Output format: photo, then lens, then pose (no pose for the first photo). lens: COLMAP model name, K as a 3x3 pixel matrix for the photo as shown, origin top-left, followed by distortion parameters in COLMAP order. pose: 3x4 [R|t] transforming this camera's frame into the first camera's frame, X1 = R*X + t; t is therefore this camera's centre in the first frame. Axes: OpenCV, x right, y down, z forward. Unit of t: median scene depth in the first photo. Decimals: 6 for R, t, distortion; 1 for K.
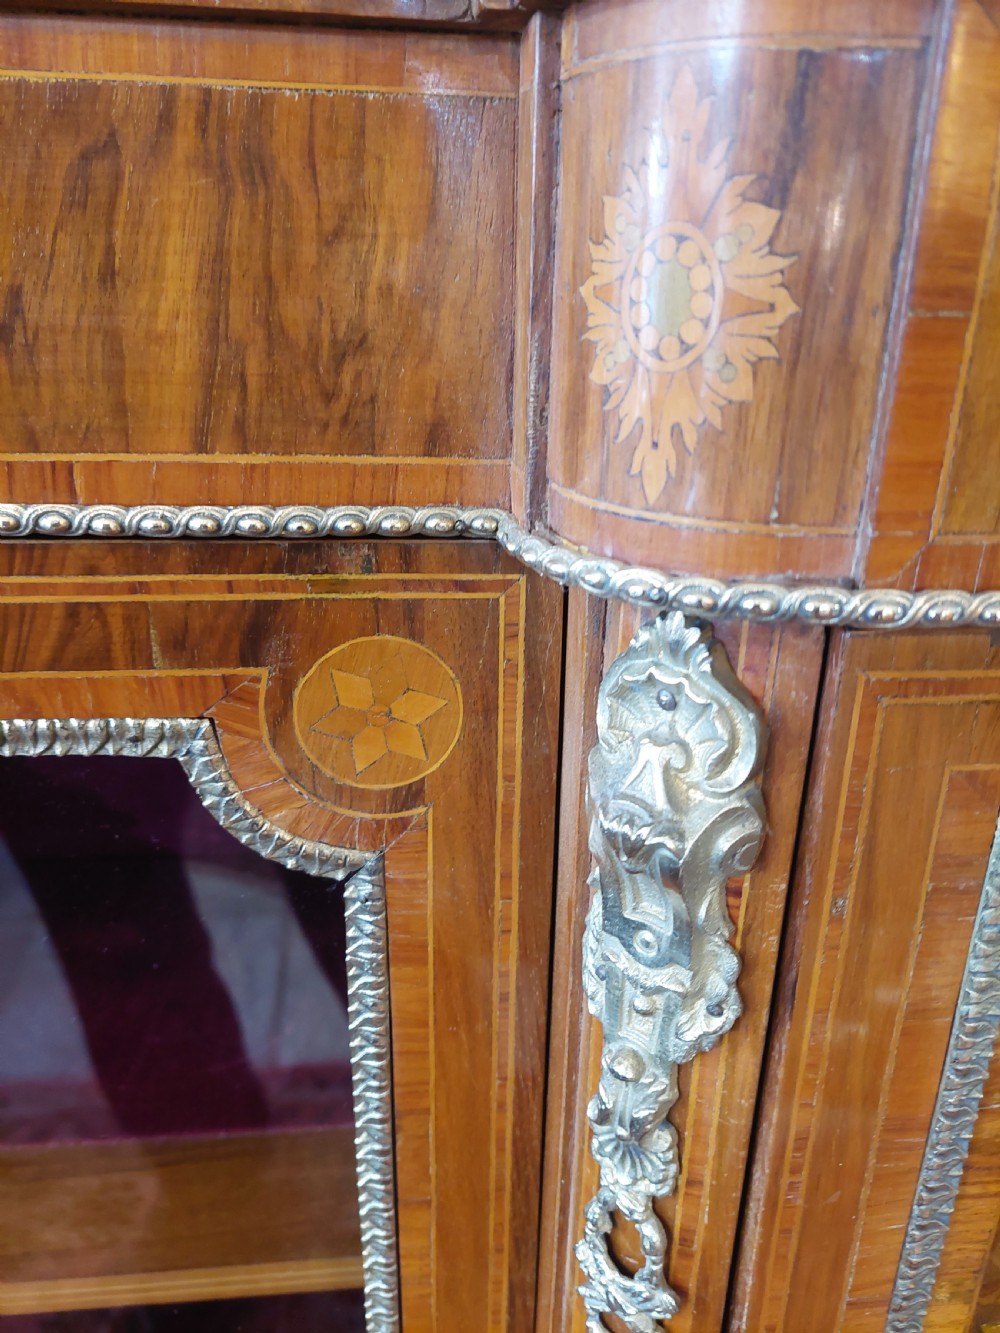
lens RADIAL K [[971.9, 0, 507.7], [0, 971.9, 680.9], [0, 0, 1]] dist [0.034875, -0.063548]
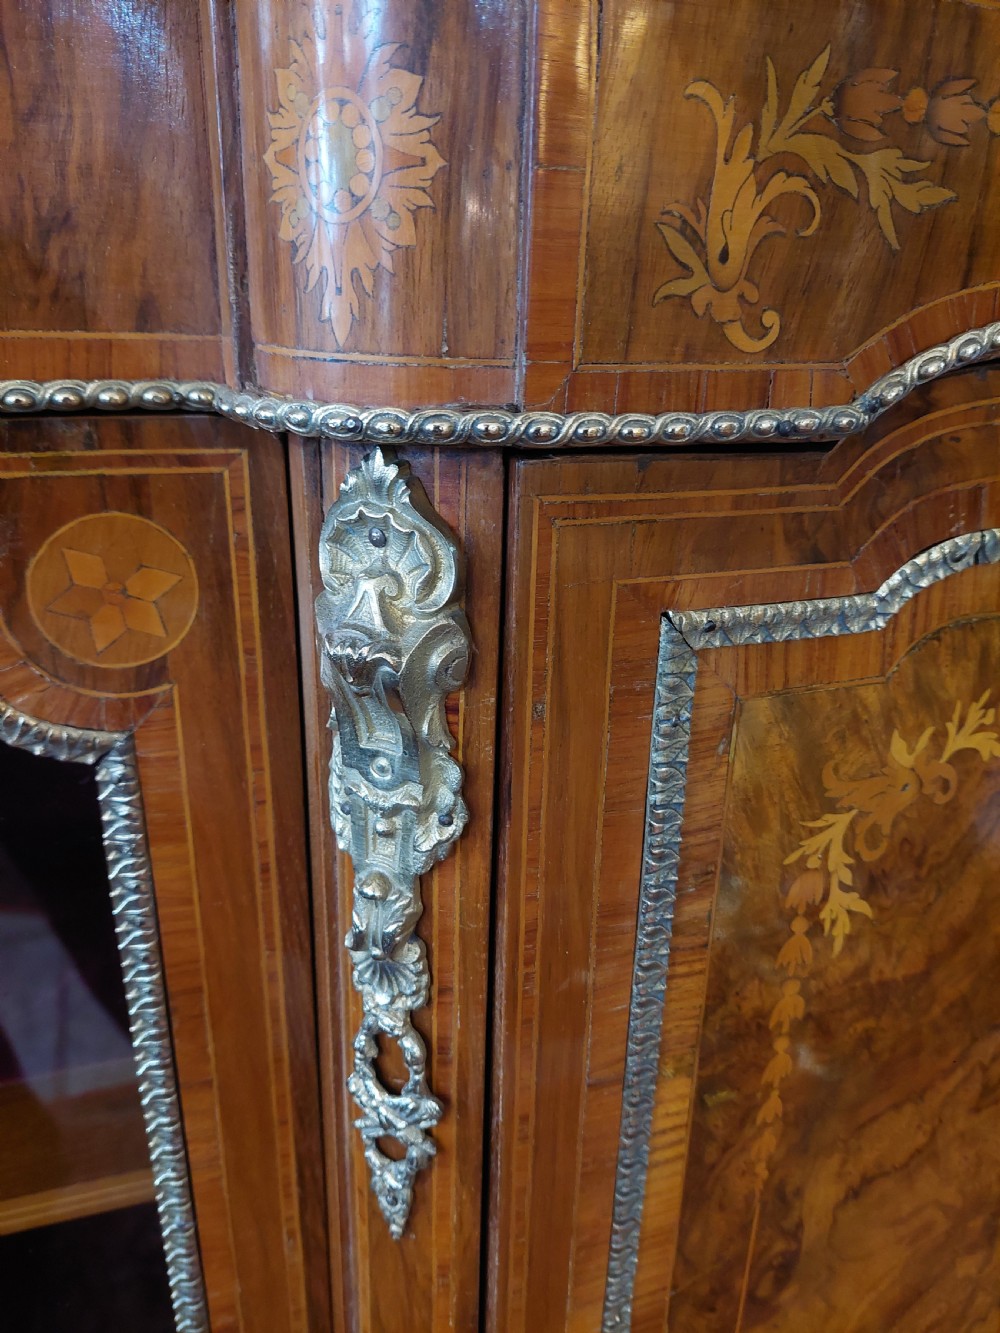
lens RADIAL K [[971.9, 0, 489.1], [0, 971.9, 692.7], [0, 0, 1]] dist [0.034875, -0.063548]
pose [[0.976434, -0.076786, 0.201694, 0.044904], [0.075192, 0.997048, 0.015566, 0.175006], [-0.202294, -0.000033, 0.979325, -0.118866]]
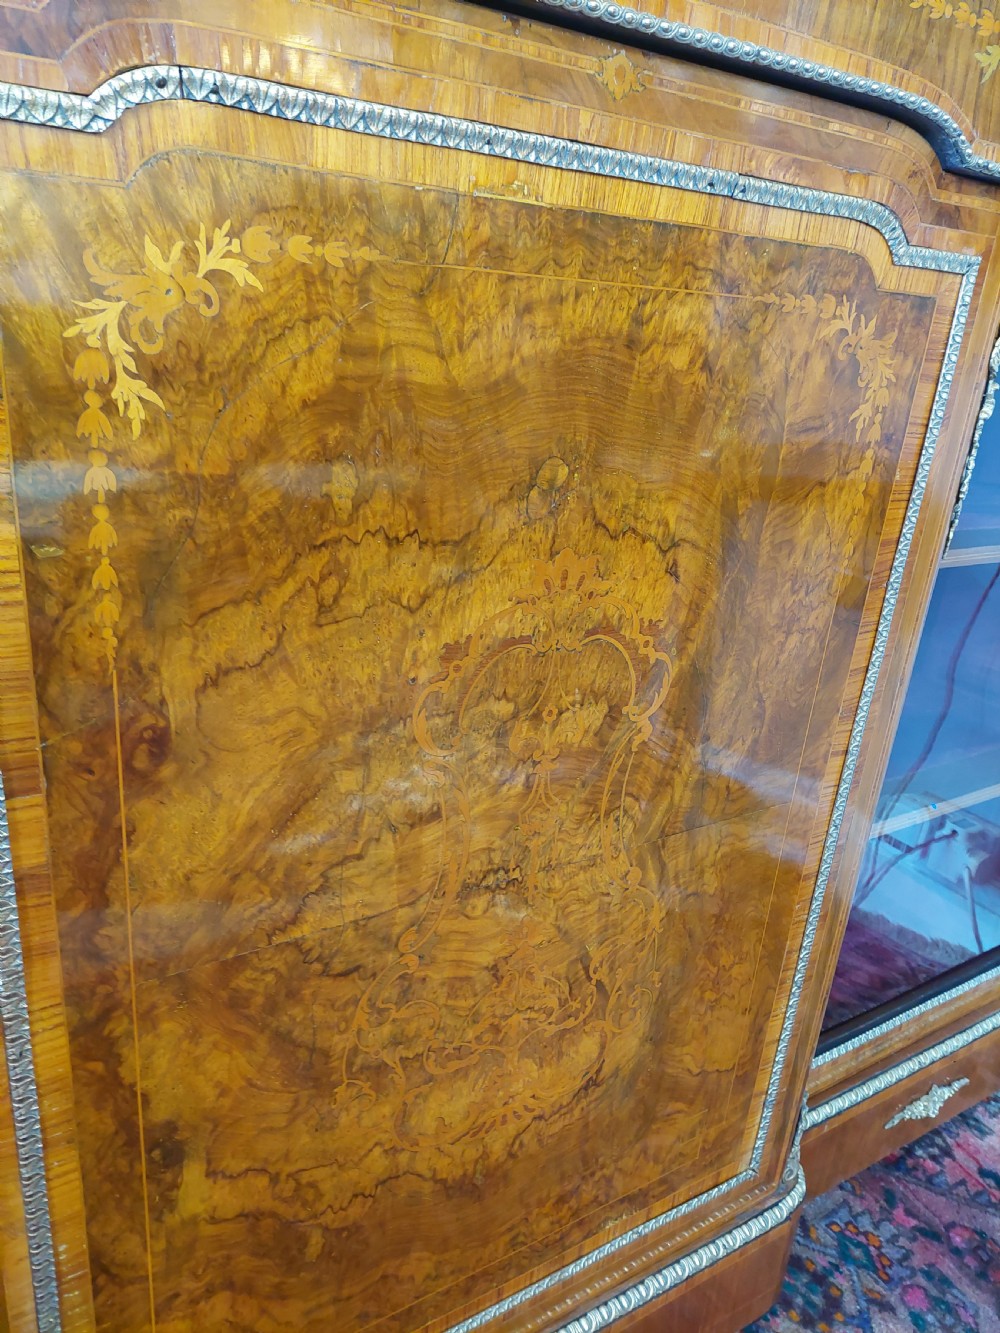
lens RADIAL K [[954.4, 0, 498.2], [0, 954.4, 688.0], [0, 0, 1]] dist [0.041608, -0.042041]
pose [[0.902016, -0.099394, 0.420106, 0.601748], [0.089084, 0.995045, 0.044147, 1.071313], [-0.422412, -0.002397, 0.906401, -0.773832]]
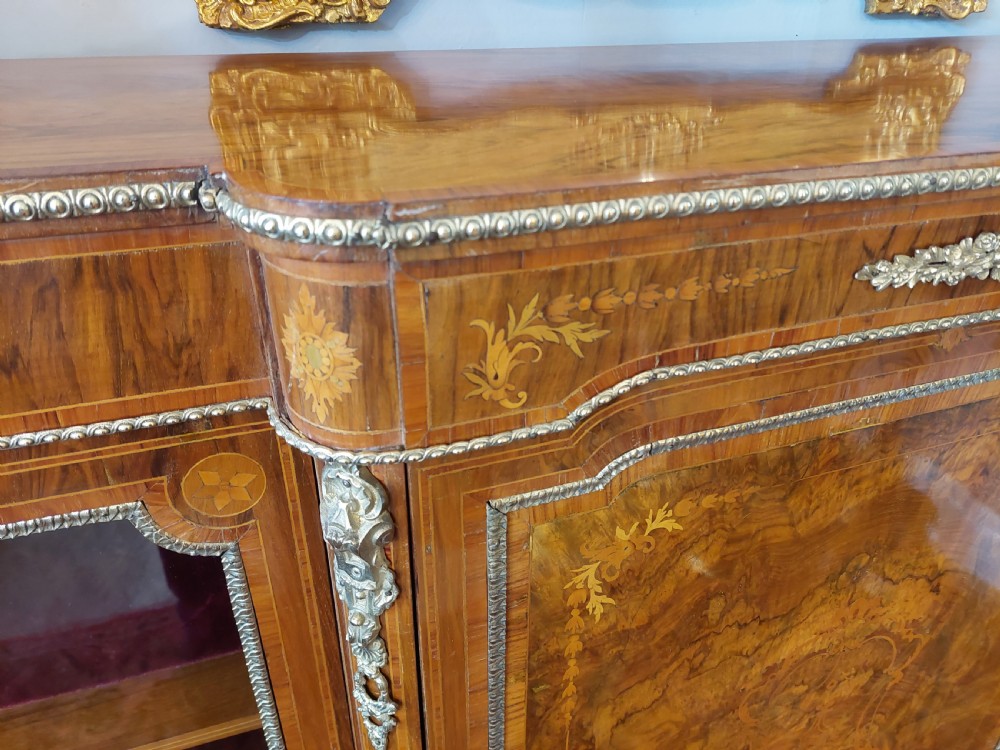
lens RADIAL K [[729.1, 0, 510.1], [0, 729.1, 377.4], [0, 0, 1]] dist [0.034875, -0.063548]
pose [[0.973195, -0.118954, 0.196827, 0.213566], [0.087145, 0.982760, 0.163058, -0.458143], [-0.212830, -0.141534, 0.966784, -0.739185]]
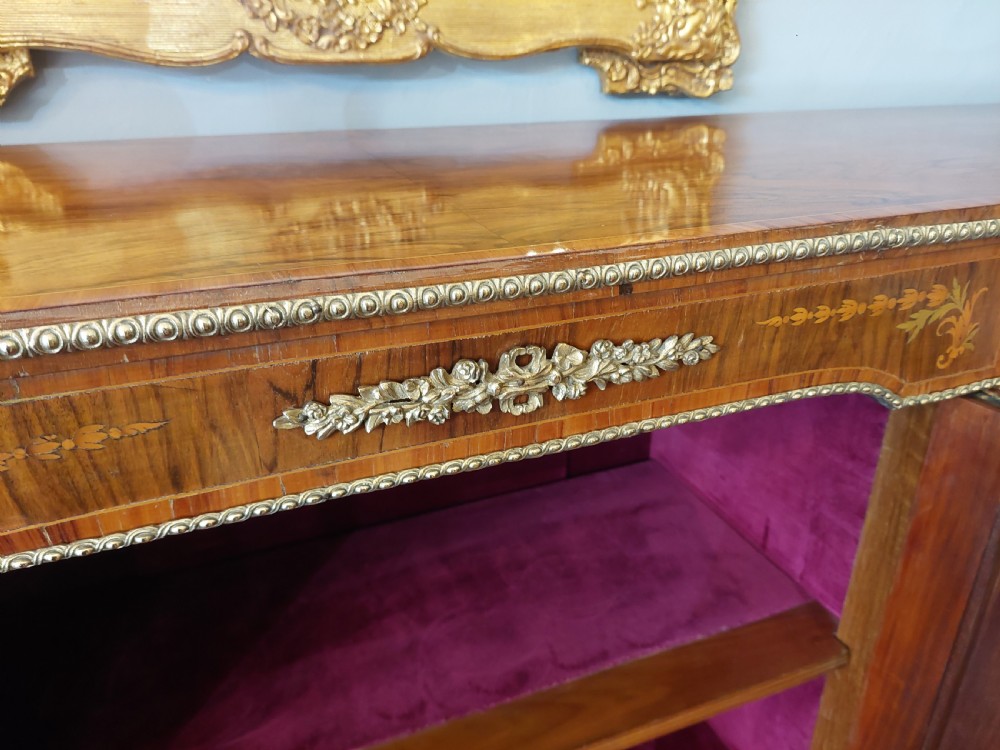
lens RADIAL K [[729.1, 0, 502.2], [0, 729.1, 368.1], [0, 0, 1]] dist [0.034875, -0.063548]
pose [[0.960929, -0.126384, 0.246256, 1.467537], [0.113957, 0.991413, 0.064140, -0.481577], [-0.252248, -0.033571, 0.967080, -0.616534]]
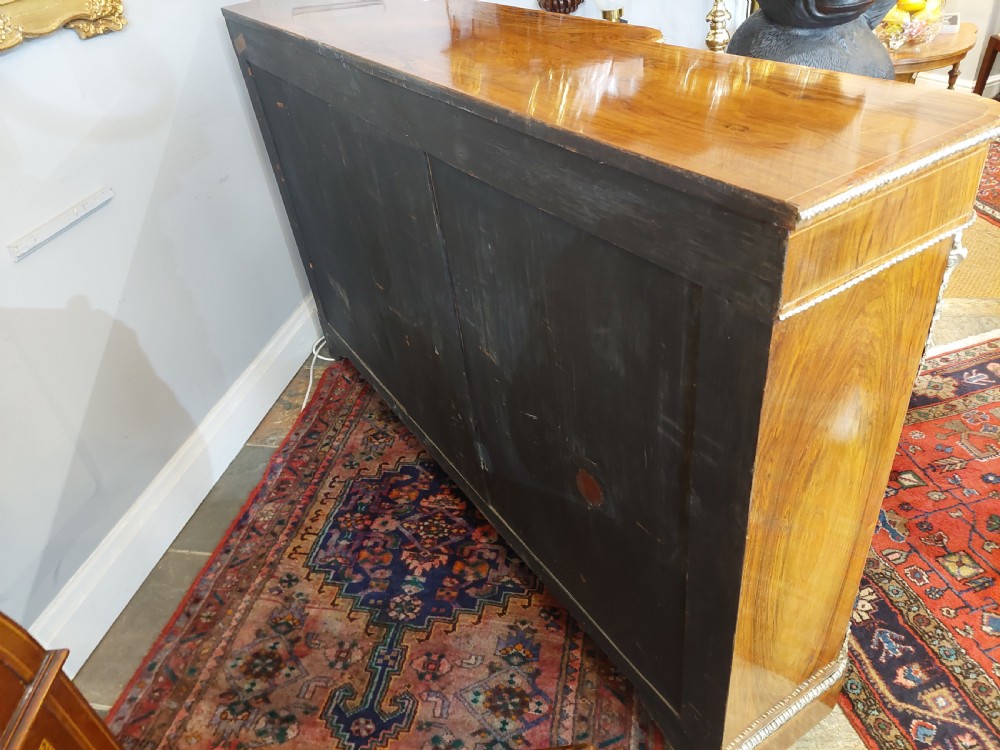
lens RADIAL K [[716.0, 0, 507.6], [0, 716.0, 376.8], [0, 0, 1]] dist [0.041608, -0.042041]
pose [[0.285175, -0.597343, 0.749571, -3.732318], [0.455733, 0.772492, 0.442225, -0.076168], [-0.843198, 0.215493, 0.492524, -4.143977]]
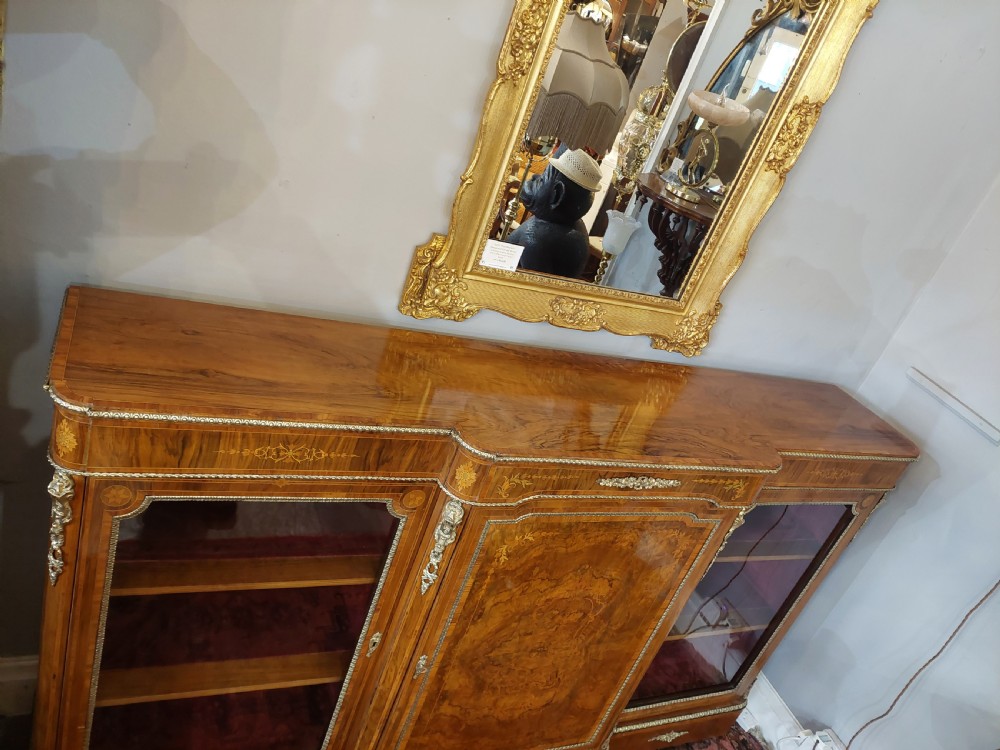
lens RADIAL K [[716.0, 0, 509.8], [0, 716.0, 367.9], [0, 0, 1]] dist [0.041608, -0.042041]
pose [[0.909309, 0.138937, 0.392241, -1.956458], [-0.189217, 0.977580, 0.092380, -1.770224], [-0.370612, -0.158221, 0.915212, -4.587912]]
